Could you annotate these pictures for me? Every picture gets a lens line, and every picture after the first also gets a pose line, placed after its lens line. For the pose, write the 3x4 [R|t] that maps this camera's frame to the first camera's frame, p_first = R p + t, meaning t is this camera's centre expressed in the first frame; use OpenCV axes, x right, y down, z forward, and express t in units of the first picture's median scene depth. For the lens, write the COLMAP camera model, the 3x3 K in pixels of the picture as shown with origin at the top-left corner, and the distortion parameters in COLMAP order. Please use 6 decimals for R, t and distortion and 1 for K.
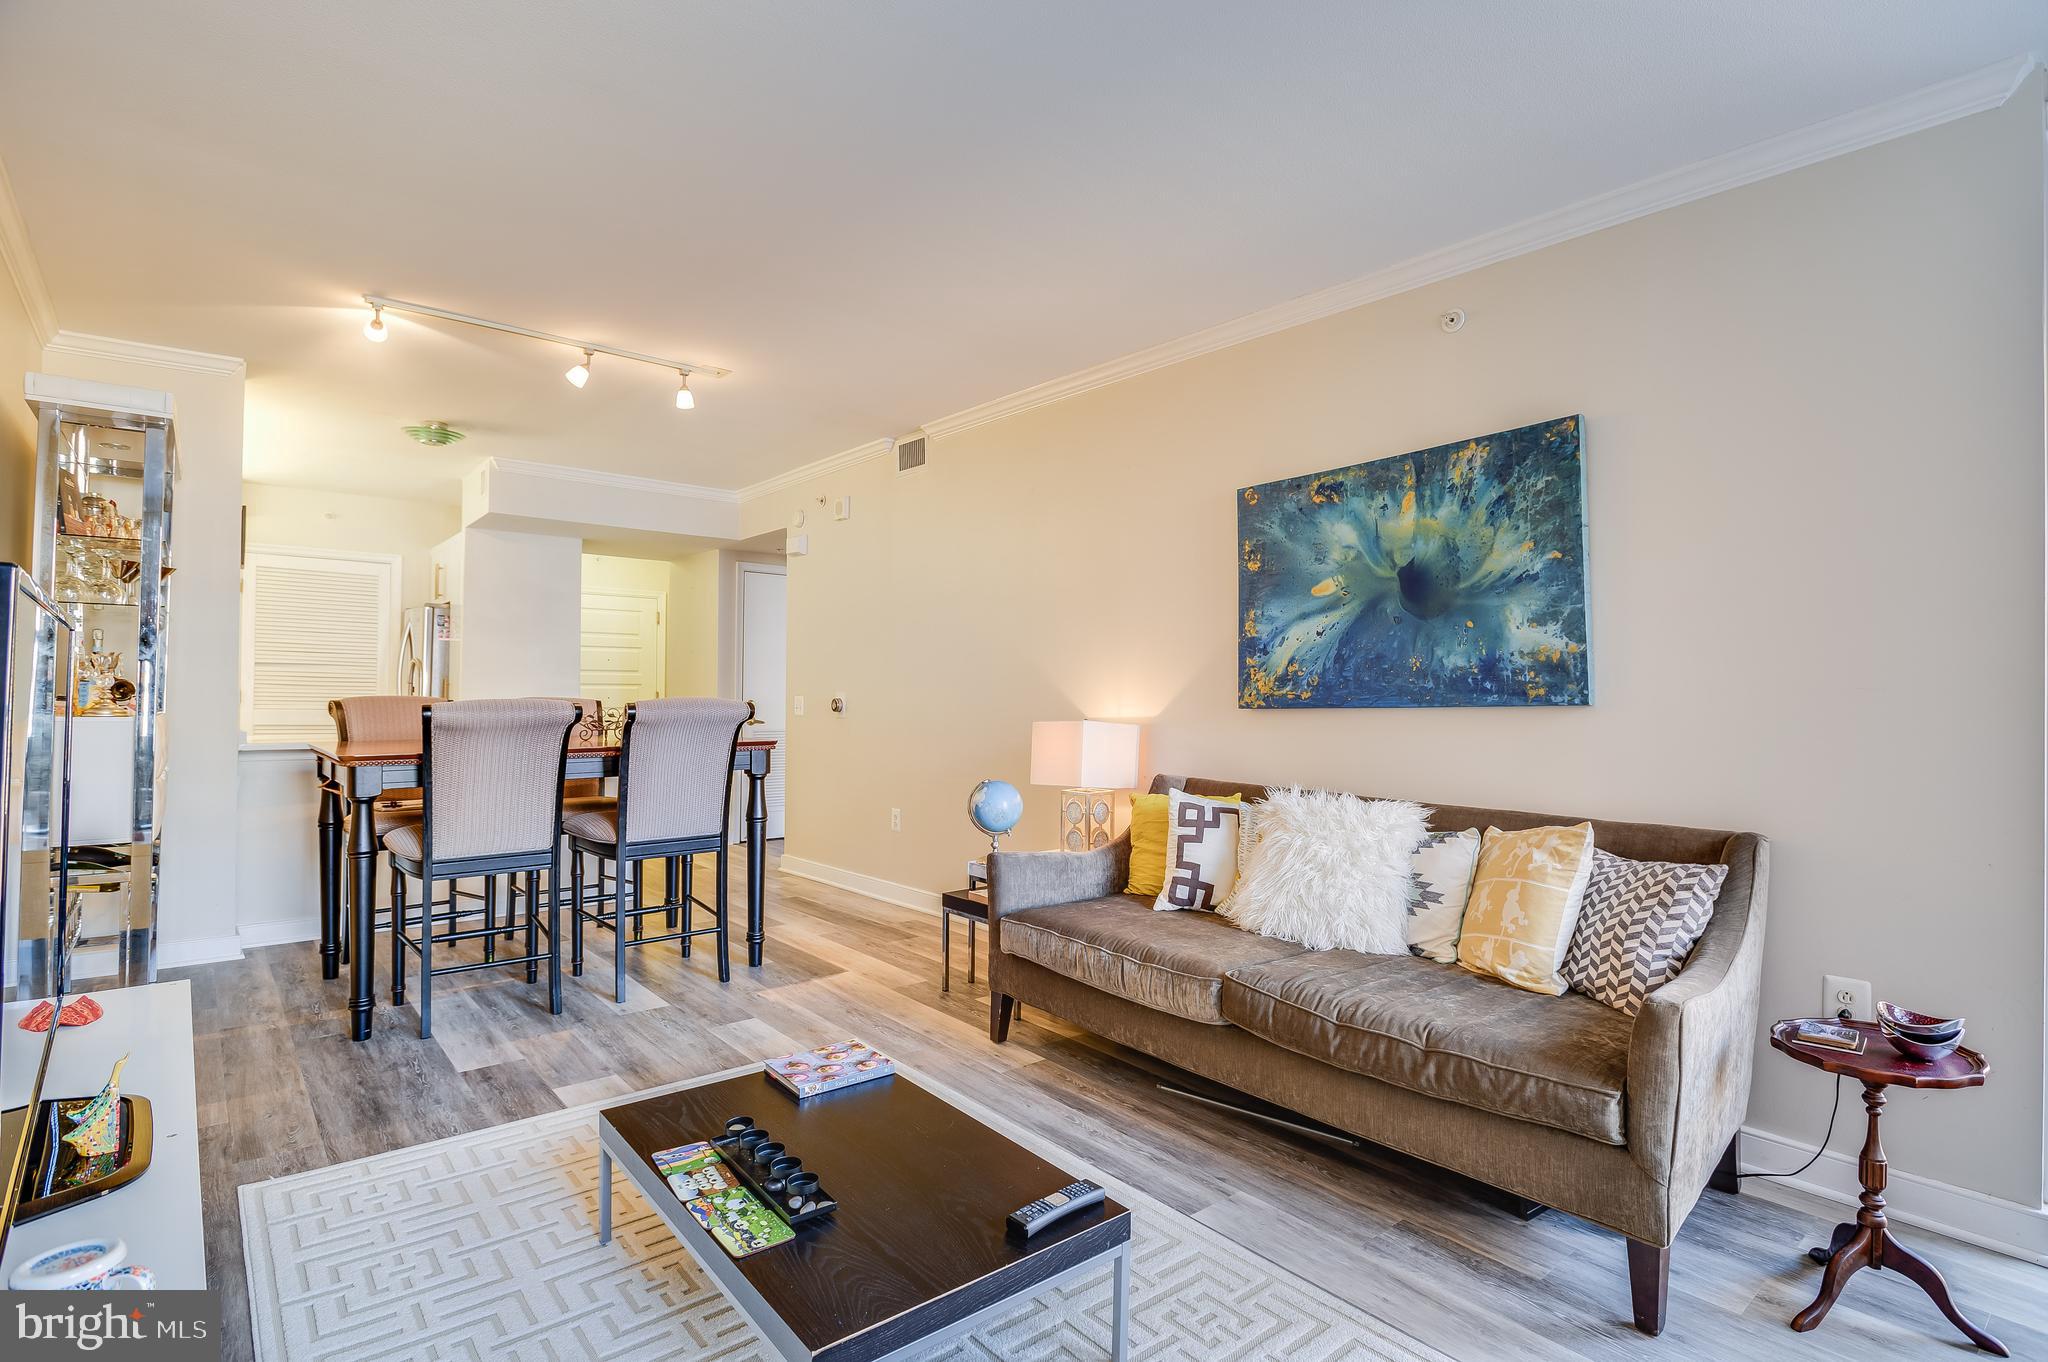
lens RADIAL K [[1016.1, 0, 1045.8], [0, 1016.1, 666.1], [0, 0, 1]] dist [-0.015899, 0.001576]
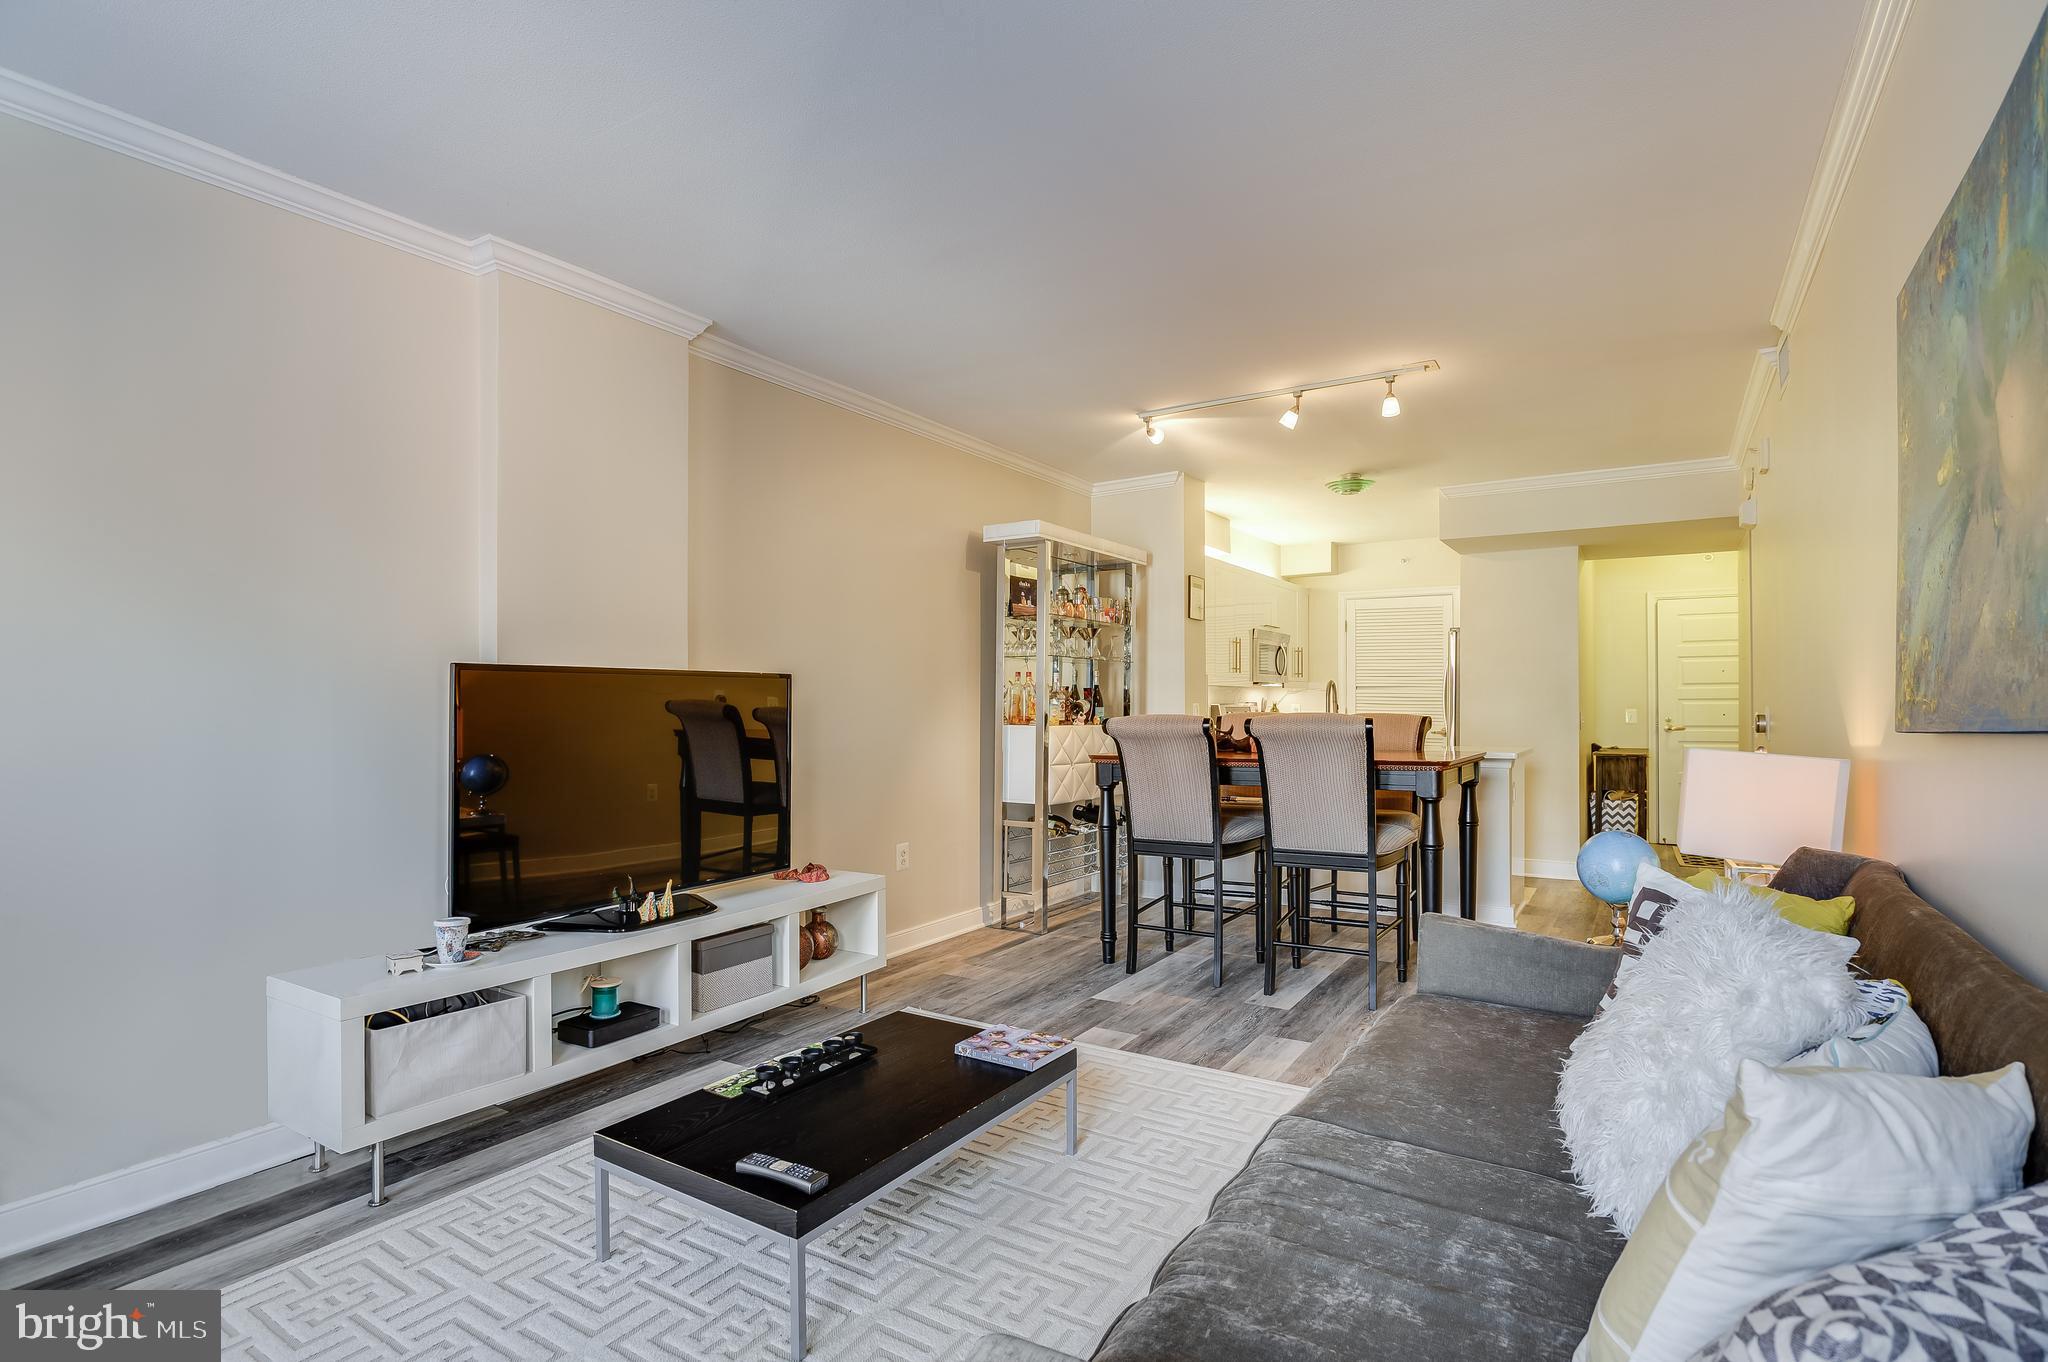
lens RADIAL K [[1007.1, 0, 1024.0], [0, 1007.1, 681.0], [0, 0, 1]] dist [-0.013794, 0.000358]
pose [[0.288601, -0.031641, -0.956926, 0.634366], [0.028936, 0.999285, -0.024314, 0.018462], [0.957012, -0.020673, 0.289311, 0.522898]]
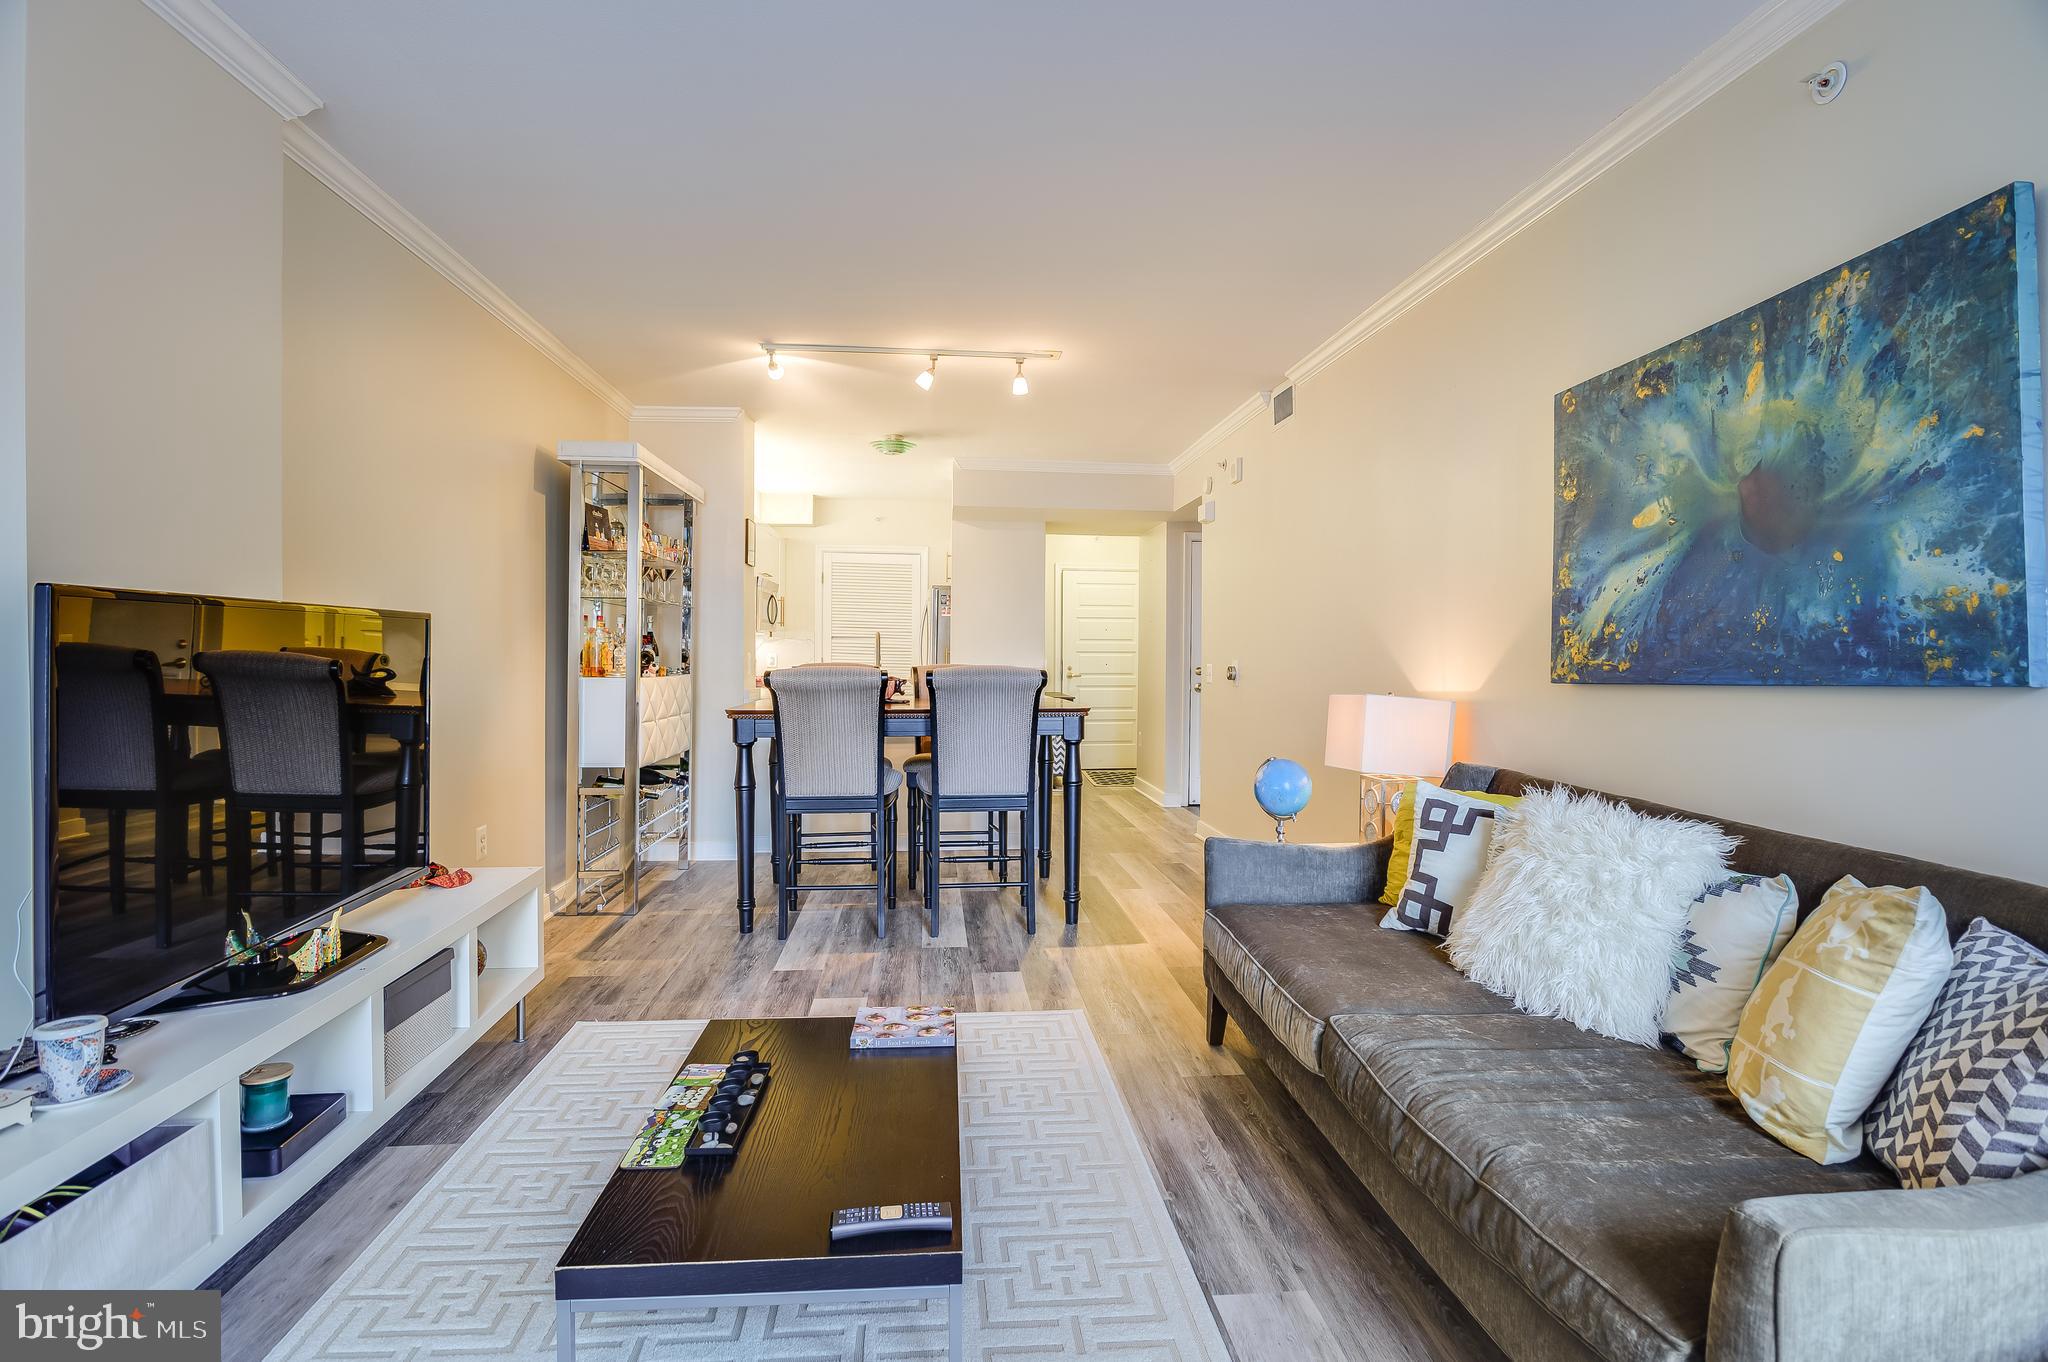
lens RADIAL K [[998.5, 0, 1020.7], [0, 998.5, 657.7], [0, 0, 1]] dist [-0.013501, -0.000026]
pose [[0.815883, -0.000323, -0.578217, 0.349299], [0.014986, 0.999676, 0.020586, 0.001709], [0.578023, -0.025461, 0.815623, 0.187312]]
